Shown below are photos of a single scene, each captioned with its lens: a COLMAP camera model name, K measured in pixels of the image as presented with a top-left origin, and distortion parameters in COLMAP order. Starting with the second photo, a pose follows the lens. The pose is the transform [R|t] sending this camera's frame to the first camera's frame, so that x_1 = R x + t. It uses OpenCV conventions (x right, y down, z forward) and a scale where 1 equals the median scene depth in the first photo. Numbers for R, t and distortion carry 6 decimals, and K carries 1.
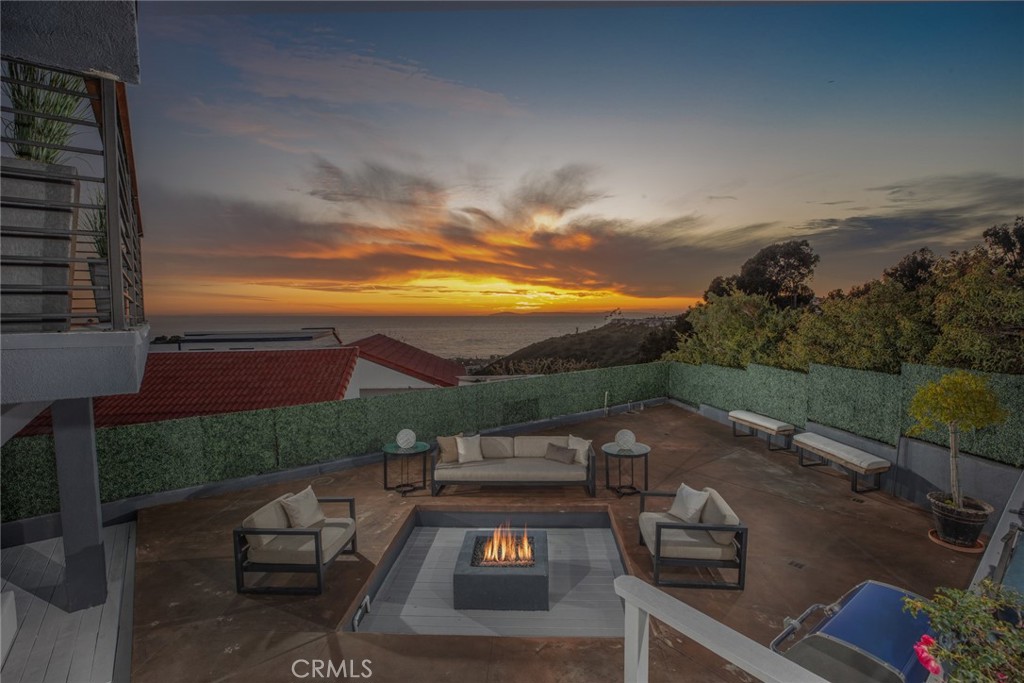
lens RADIAL K [[465.9, 0, 511.5], [0, 465.9, 339.3], [0, 0, 1]] dist [-0.042492, 0.012299]
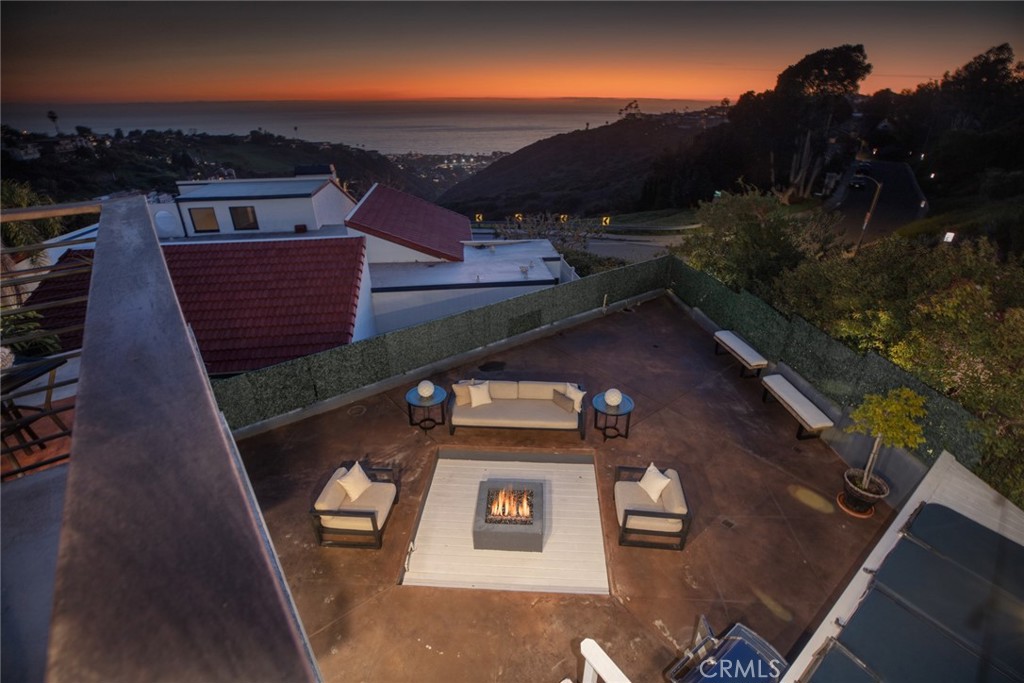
lens RADIAL K [[465.9, 0, 511.5], [0, 465.9, 339.3], [0, 0, 1]] dist [-0.042492, 0.012299]
pose [[0.999825, 0.018720, -0.000055, -0.015054], [-0.017080, 0.913408, 0.406687, -0.372486], [0.007663, -0.406615, 0.913568, -0.013198]]
